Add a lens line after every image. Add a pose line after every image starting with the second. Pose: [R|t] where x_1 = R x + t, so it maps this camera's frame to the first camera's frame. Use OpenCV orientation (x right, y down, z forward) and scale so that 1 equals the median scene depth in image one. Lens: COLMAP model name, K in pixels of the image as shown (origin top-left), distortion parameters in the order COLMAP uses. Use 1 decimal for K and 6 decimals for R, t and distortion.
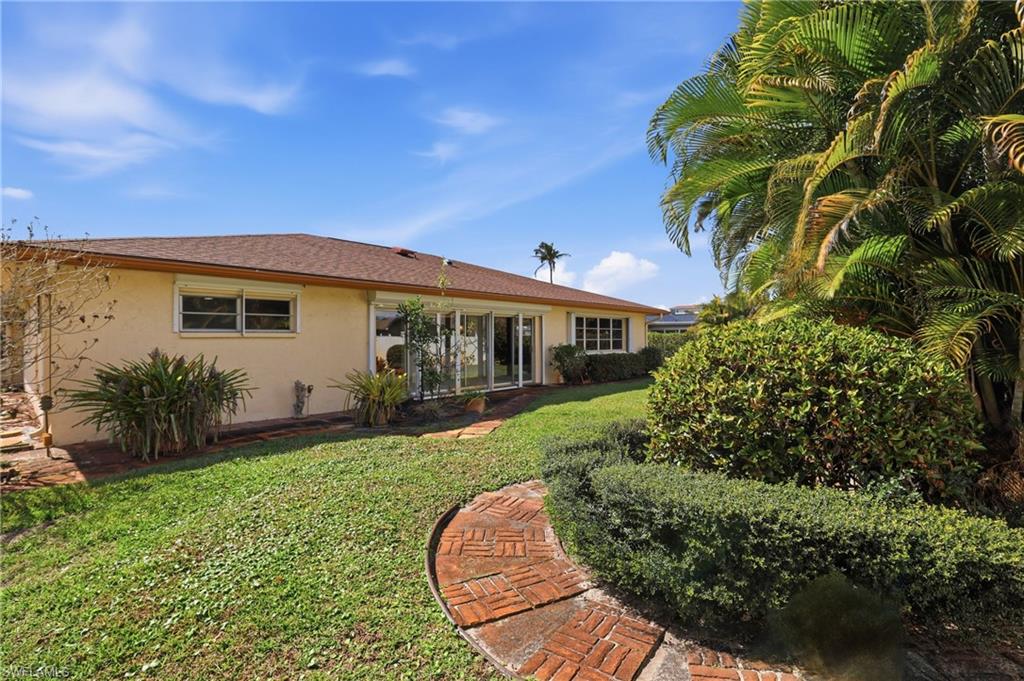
lens RADIAL K [[472.0, 0, 516.5], [0, 472.0, 338.7], [0, 0, 1]] dist [-0.042662, 0.008629]
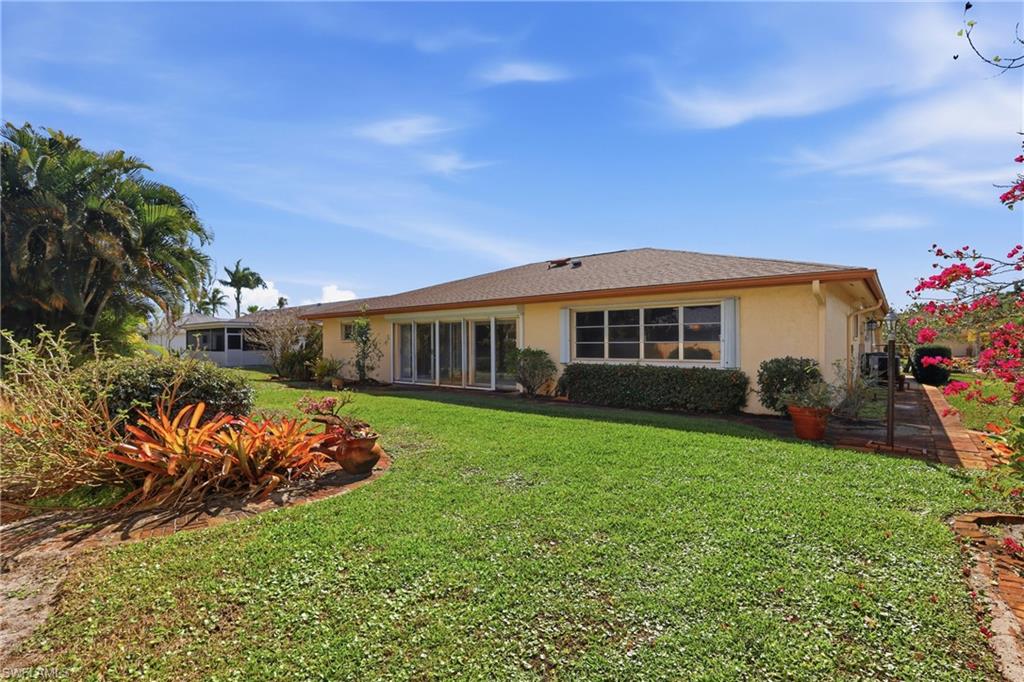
lens RADIAL K [[472.0, 0, 516.5], [0, 472.0, 339.2], [0, 0, 1]] dist [-0.042662, 0.008629]
pose [[0.037468, -0.007828, -0.999267, 0.842039], [0.004405, 0.999961, -0.007668, 0.001427], [0.999288, -0.004115, 0.037501, 0.849861]]
